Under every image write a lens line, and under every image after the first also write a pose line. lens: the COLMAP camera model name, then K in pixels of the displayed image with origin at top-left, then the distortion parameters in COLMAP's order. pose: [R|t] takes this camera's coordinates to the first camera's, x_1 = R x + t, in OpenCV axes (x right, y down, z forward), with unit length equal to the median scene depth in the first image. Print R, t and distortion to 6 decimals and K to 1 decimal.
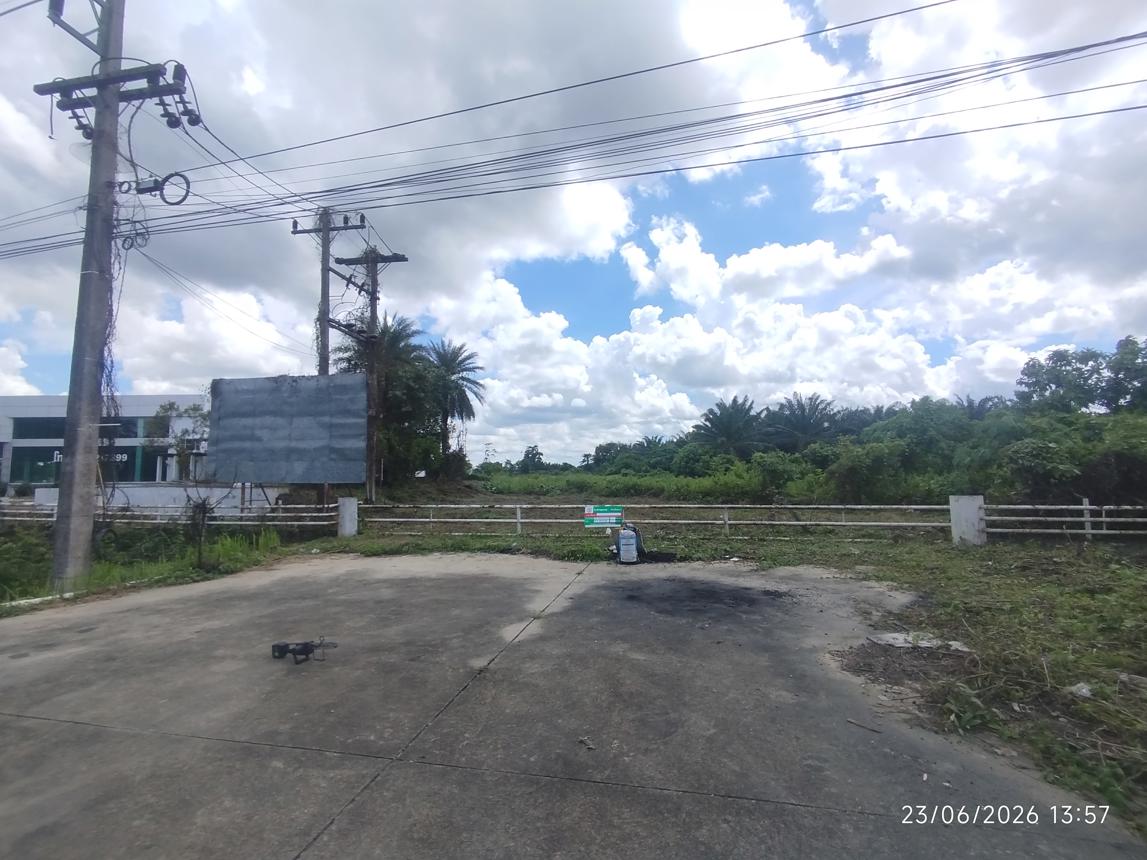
lens RADIAL K [[542.3, 0, 574.9], [0, 542.3, 415.1], [0, 0, 1]] dist [0.002307, 0.000107]
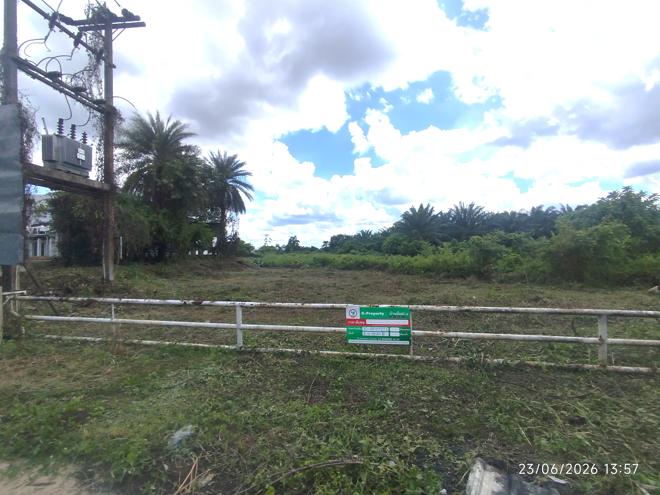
lens RADIAL K [[308.1, 0, 339.8], [0, 308.1, 240.7], [0, 0, 1]] dist [-0.000956, 0.000648]
pose [[0.997531, 0.006298, 0.069950, -0.003929], [-0.011048, 0.997643, 0.067726, 0.023676], [-0.069359, -0.068332, 0.995249, 0.217579]]
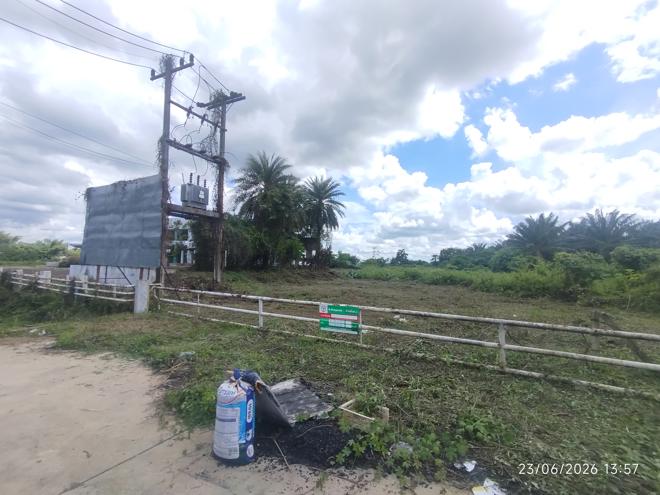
lens RADIAL K [[312.0, 0, 330.8], [0, 312.0, 238.9], [0, 0, 1]] dist [0.002307, 0.000107]
pose [[0.951701, 0.004038, -0.306999, 0.061163], [0.002904, 0.999750, 0.022151, 0.018512], [0.307012, -0.021973, 0.951452, 0.177977]]
